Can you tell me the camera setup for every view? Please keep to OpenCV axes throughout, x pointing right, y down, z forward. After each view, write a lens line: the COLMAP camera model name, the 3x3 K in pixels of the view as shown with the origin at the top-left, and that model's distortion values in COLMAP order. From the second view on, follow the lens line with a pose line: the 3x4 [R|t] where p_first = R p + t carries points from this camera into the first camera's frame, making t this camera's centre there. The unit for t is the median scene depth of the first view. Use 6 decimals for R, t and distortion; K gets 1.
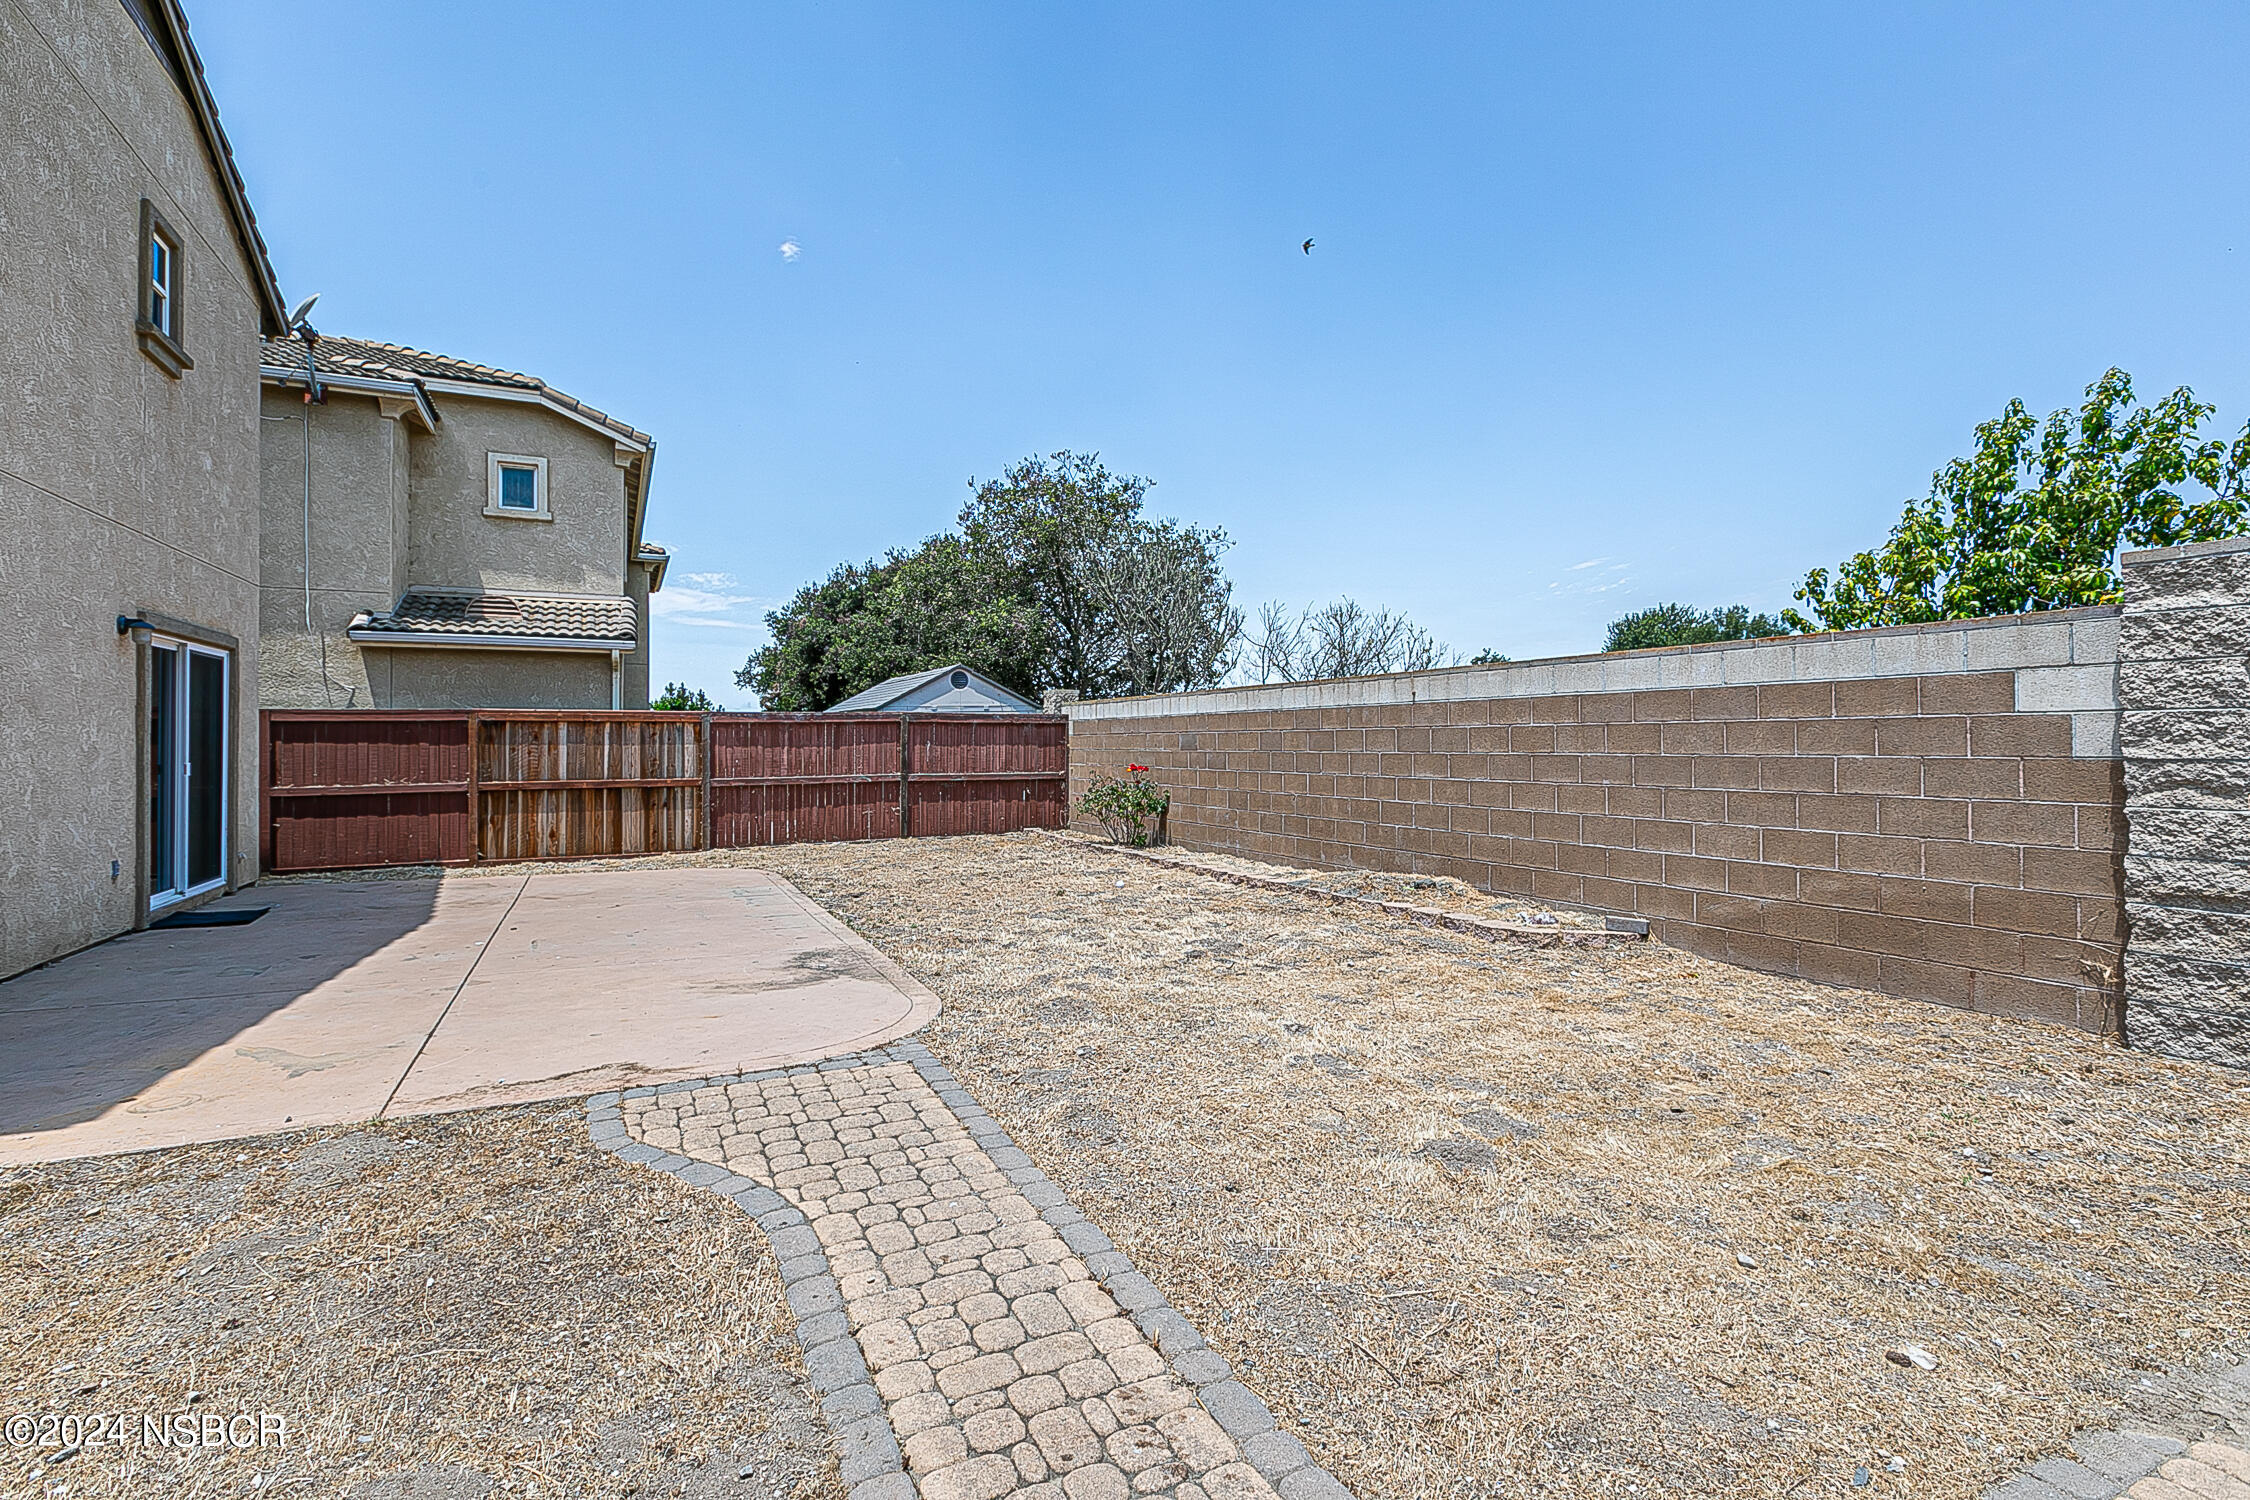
lens RADIAL K [[1069.4, 0, 1122.6], [0, 1069.4, 743.3], [0, 0, 1]] dist [0.001895, 0.000147]
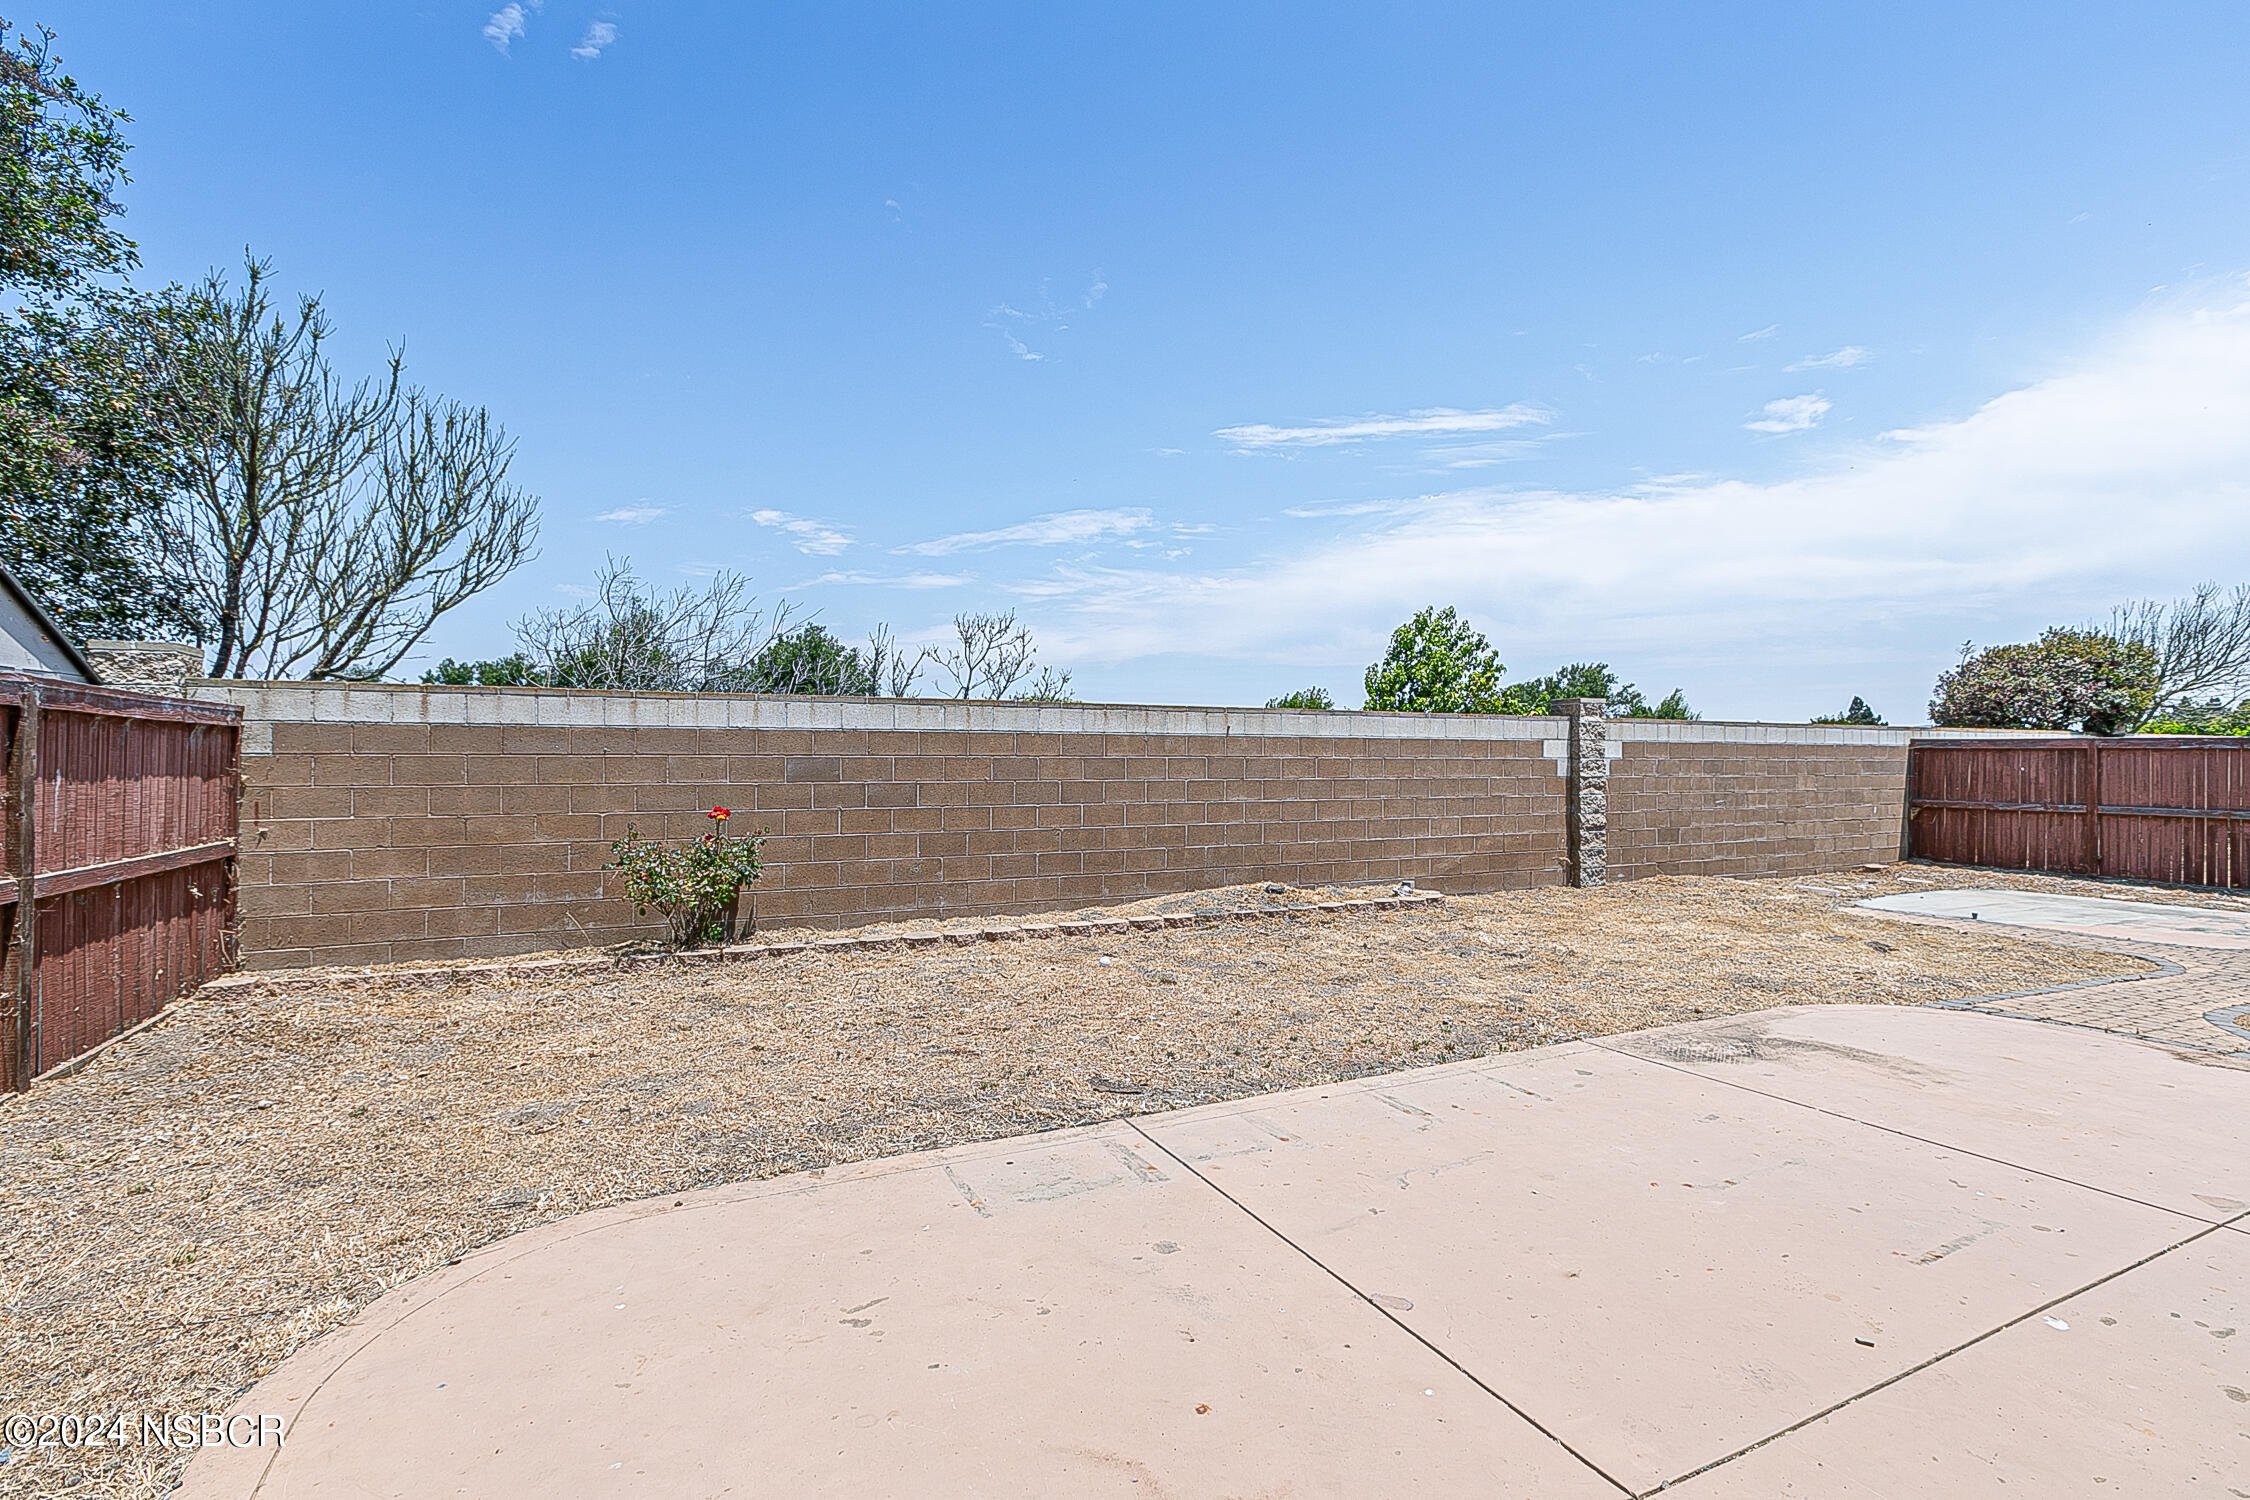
lens RADIAL K [[986.2, 0, 1120.6], [0, 986.2, 758.5], [0, 0, 1]] dist [-0.001555, -0.000036]
pose [[0.006842, 0.011945, 0.999905, -0.849486], [0.000563, 0.999928, -0.011949, -0.001262], [-0.999976, 0.000645, 0.006834, 1.207875]]
